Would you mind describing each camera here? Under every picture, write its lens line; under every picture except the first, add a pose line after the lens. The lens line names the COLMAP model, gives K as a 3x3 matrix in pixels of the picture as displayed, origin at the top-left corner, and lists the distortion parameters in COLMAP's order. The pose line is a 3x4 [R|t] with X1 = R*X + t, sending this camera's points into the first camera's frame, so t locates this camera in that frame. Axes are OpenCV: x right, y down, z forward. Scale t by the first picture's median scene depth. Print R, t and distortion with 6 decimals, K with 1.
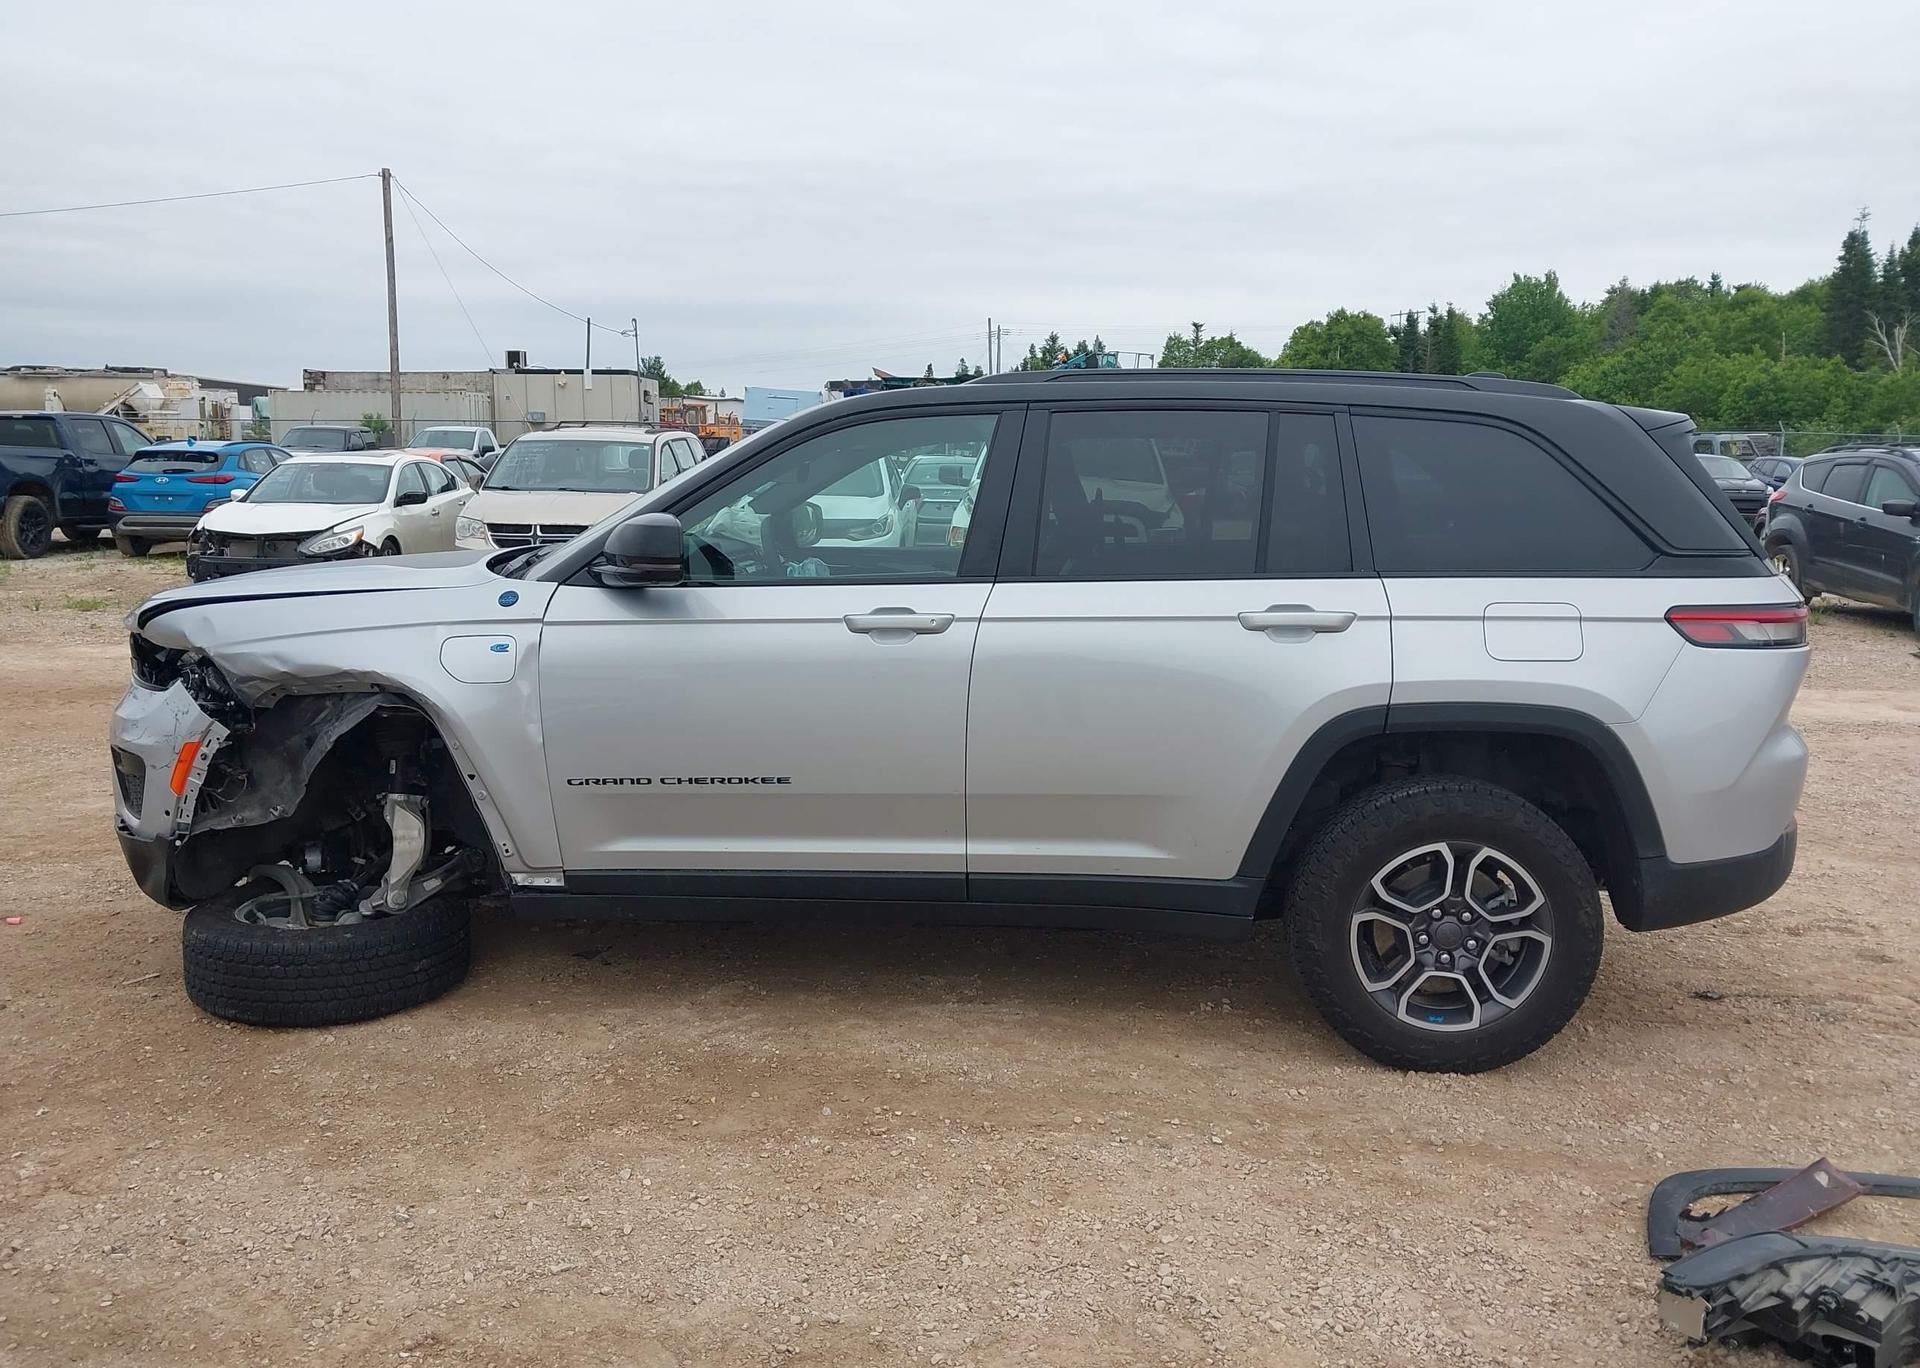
lens RADIAL K [[1524.3, 0, 938.4], [0, 1524.3, 675.6], [0, 0, 1]] dist [0.038002, -0.046287]
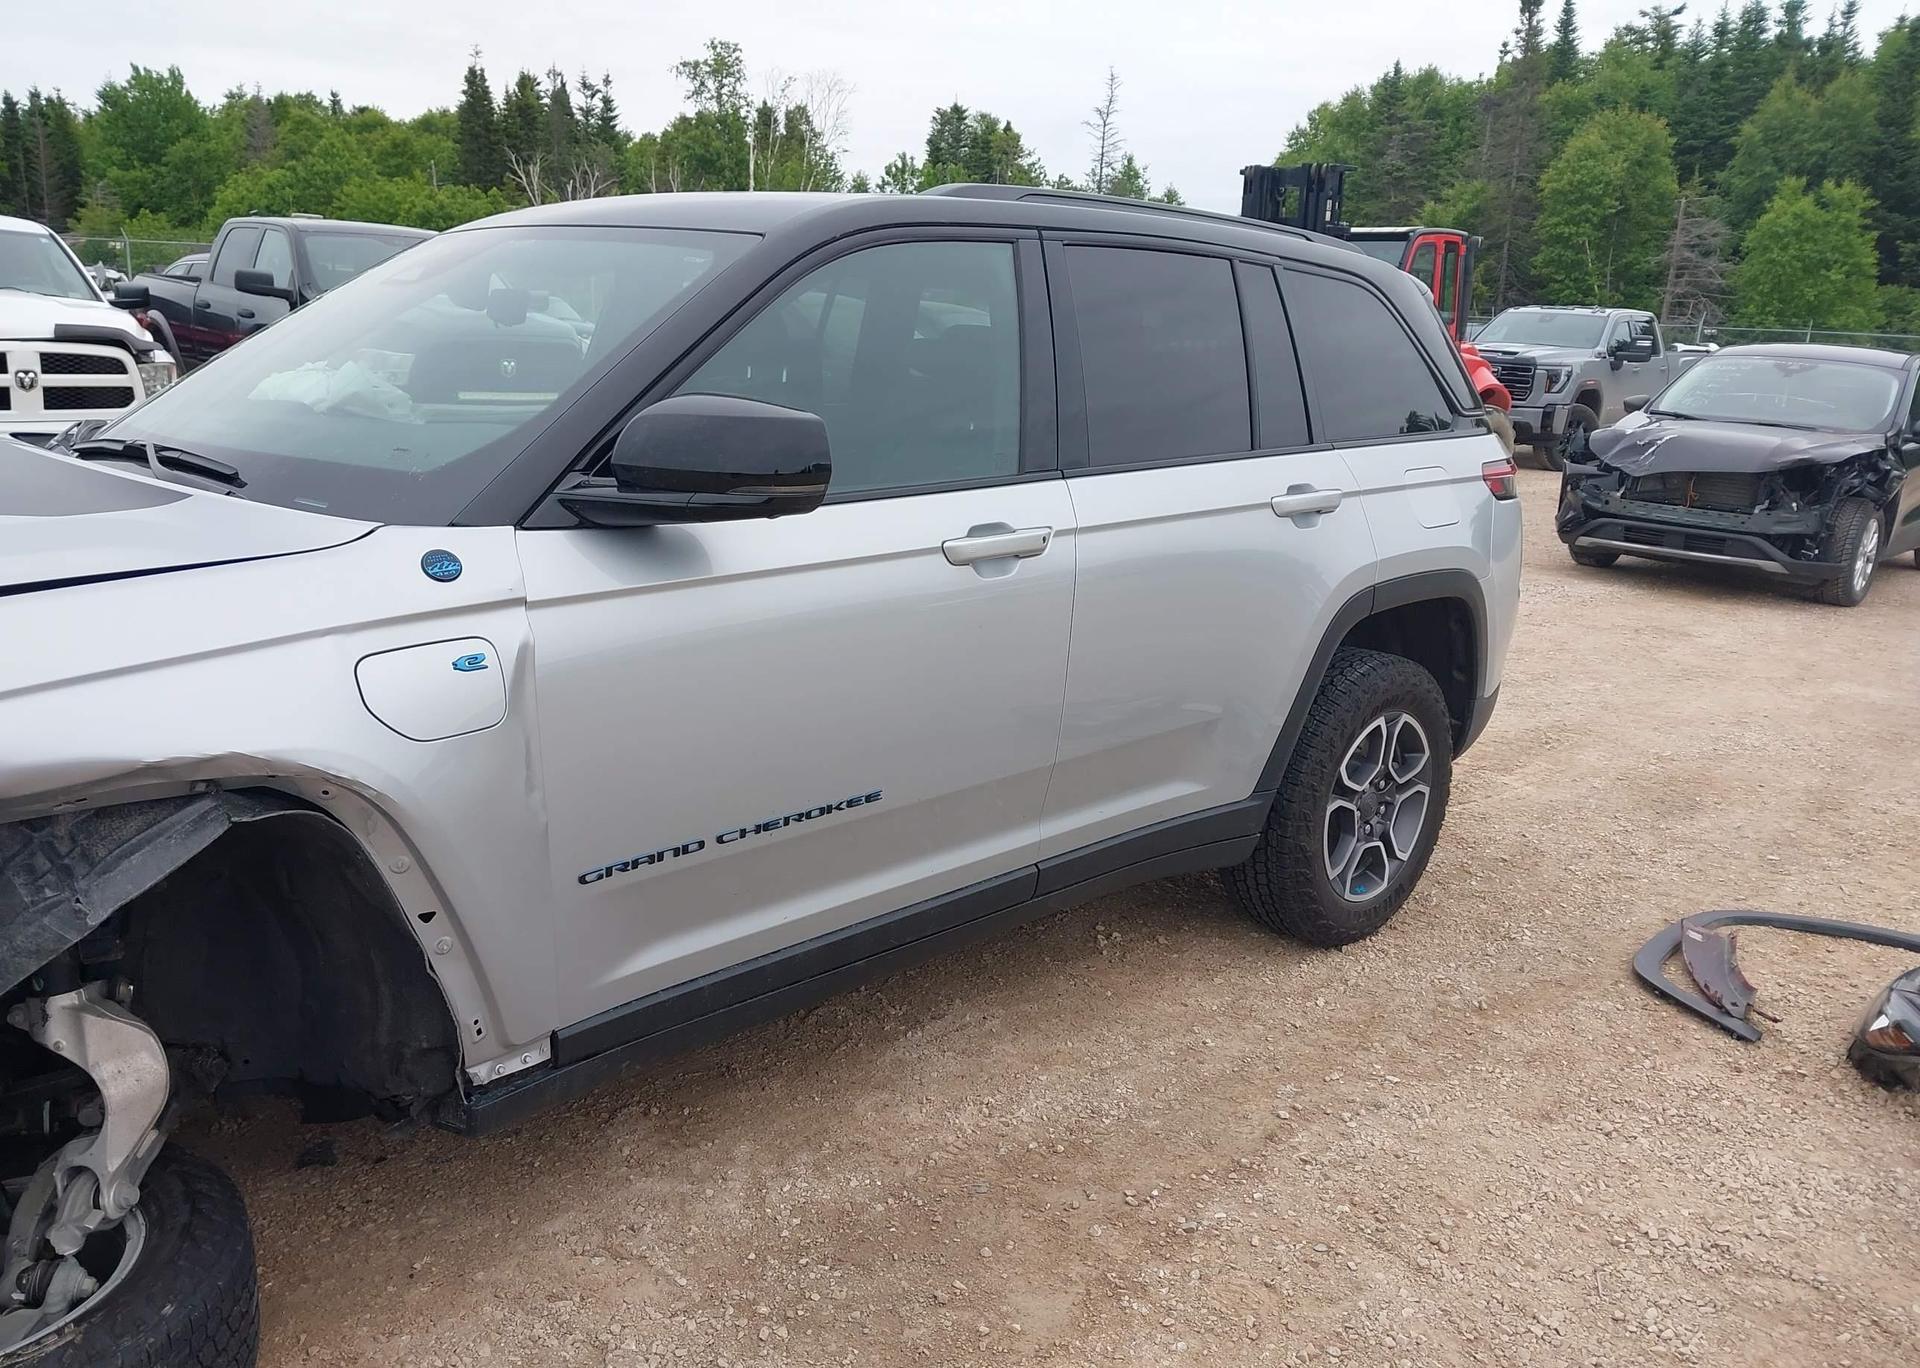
lens RADIAL K [[1524.3, 0, 935.3], [0, 1524.3, 683.8], [0, 0, 1]] dist [0.038002, -0.046287]
pose [[0.664193, -0.159417, 0.730366, -0.558983], [0.071445, 0.986062, 0.150256, -0.077887], [-0.744139, -0.047618, 0.666325, 0.531619]]
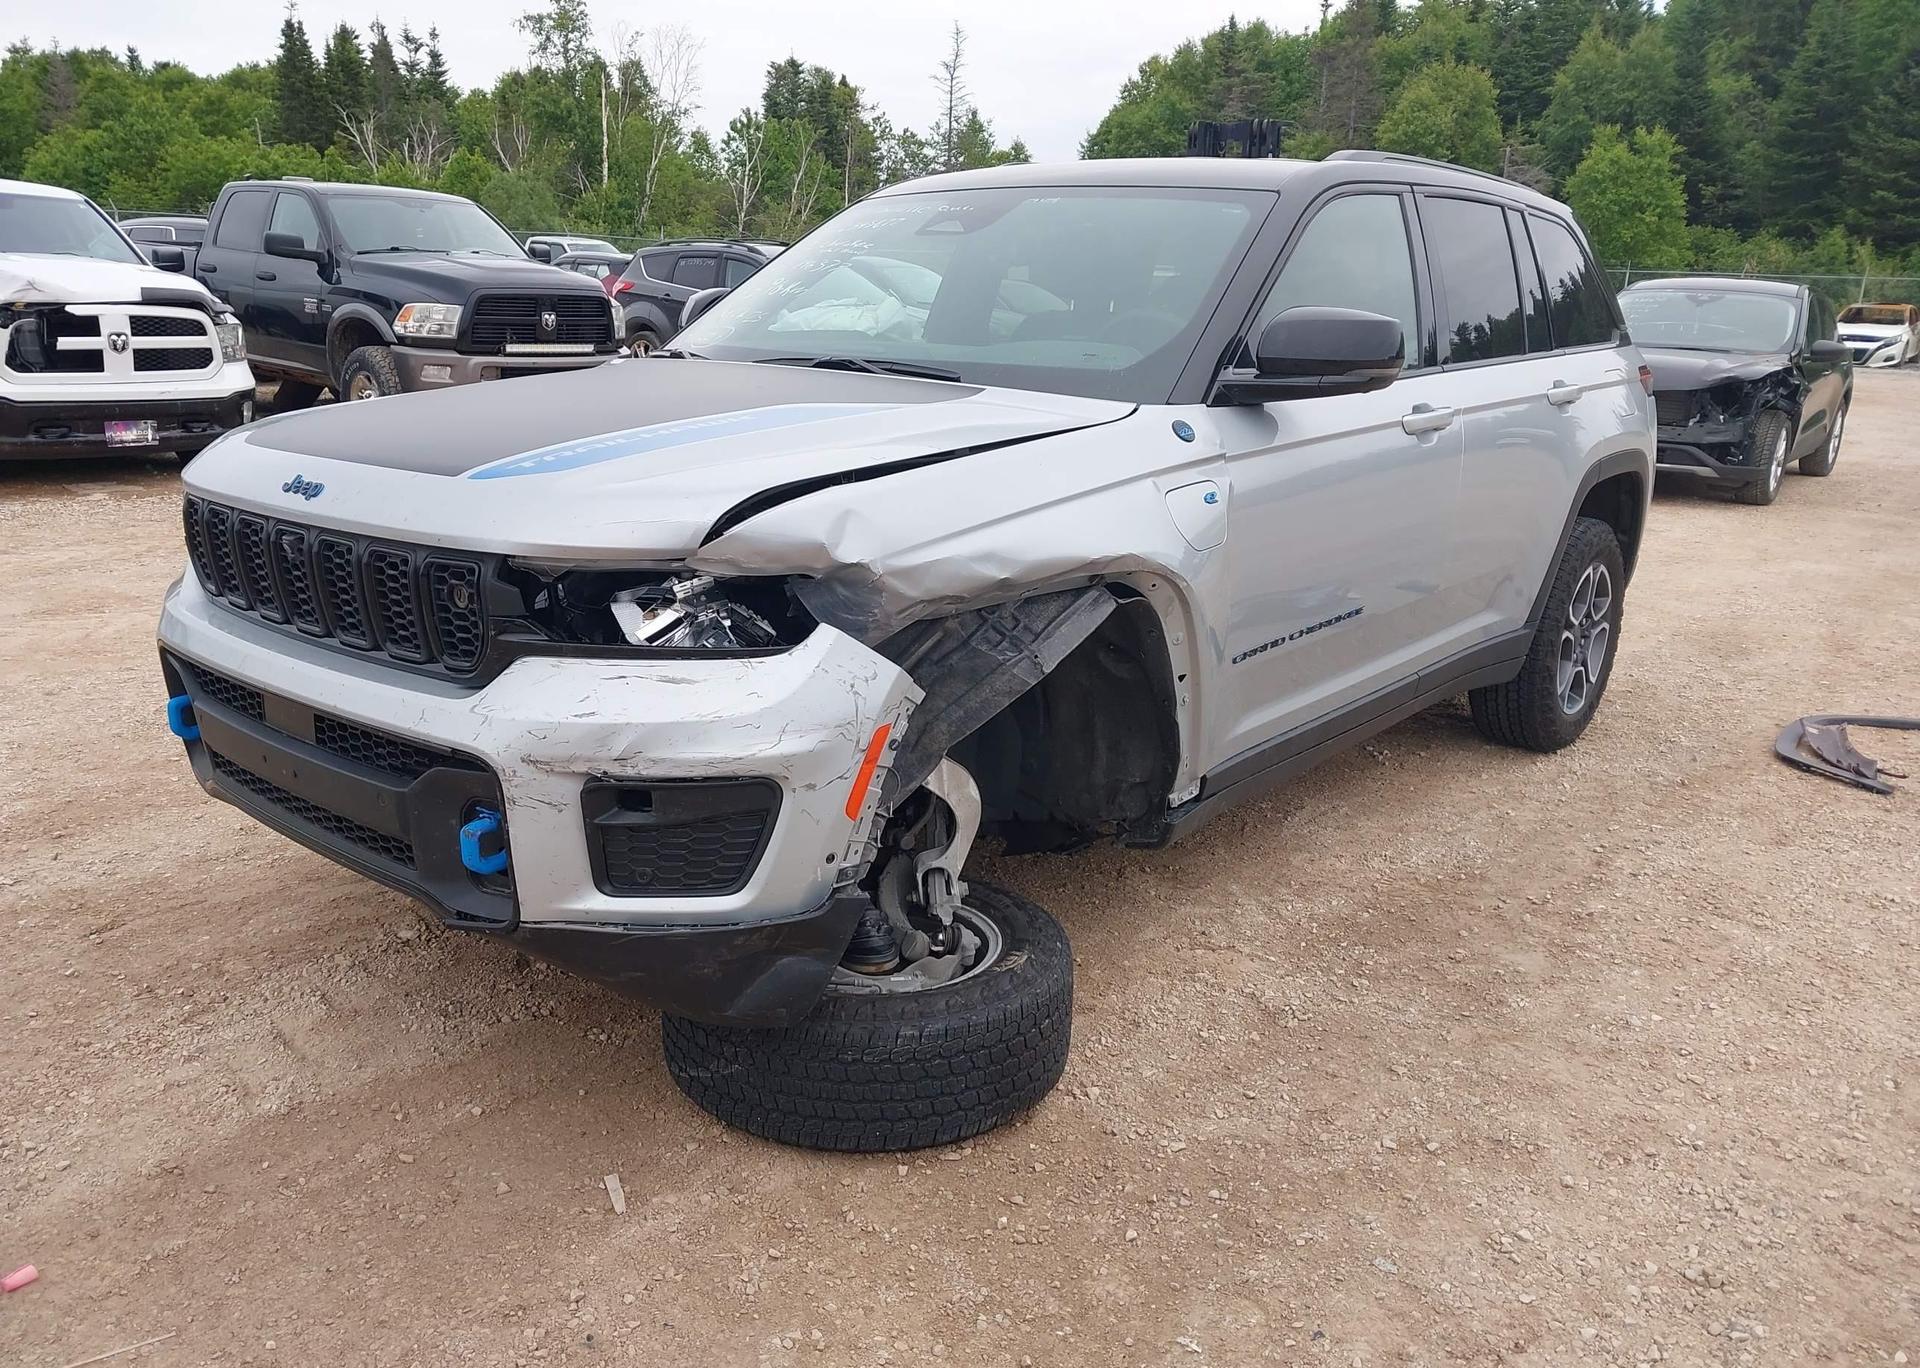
lens RADIAL K [[1524.3, 0, 920.0], [0, 1524.3, 683.5], [0, 0, 1]] dist [0.038002, -0.046287]
pose [[0.579508, -0.207200, 0.788187, -0.965957], [0.097428, 0.977818, 0.185417, -0.081276], [-0.809122, -0.030659, 0.586840, 0.670928]]
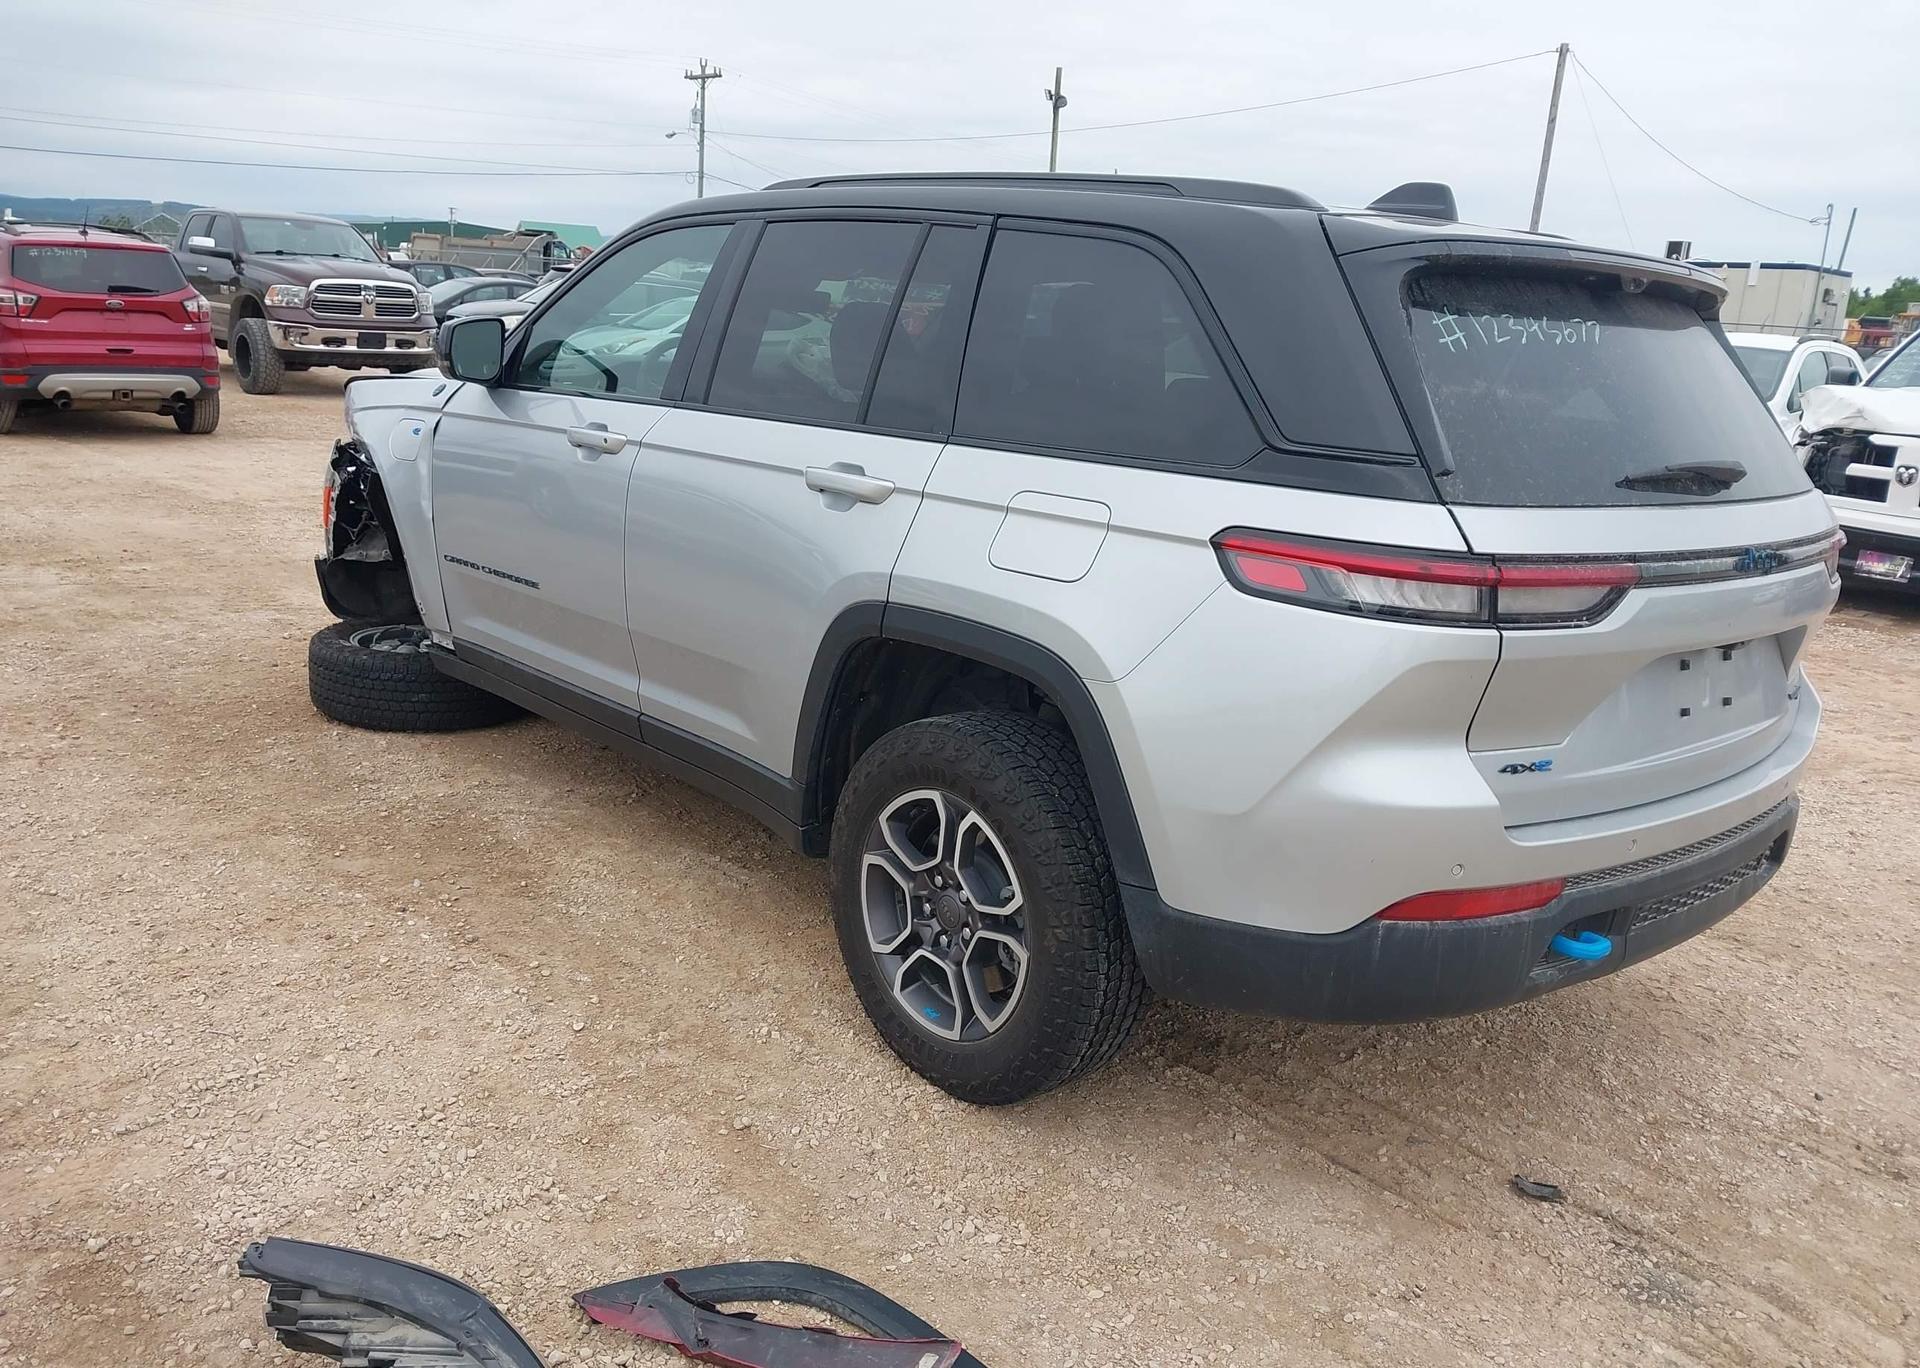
lens RADIAL K [[1524.3, 0, 939.9], [0, 1524.3, 693.8], [0, 0, 1]] dist [0.038002, -0.046287]
pose [[0.722132, 0.206284, -0.660283, 0.791573], [-0.156461, 0.978473, 0.134575, -0.041099], [0.673829, 0.006128, 0.738862, 0.413903]]
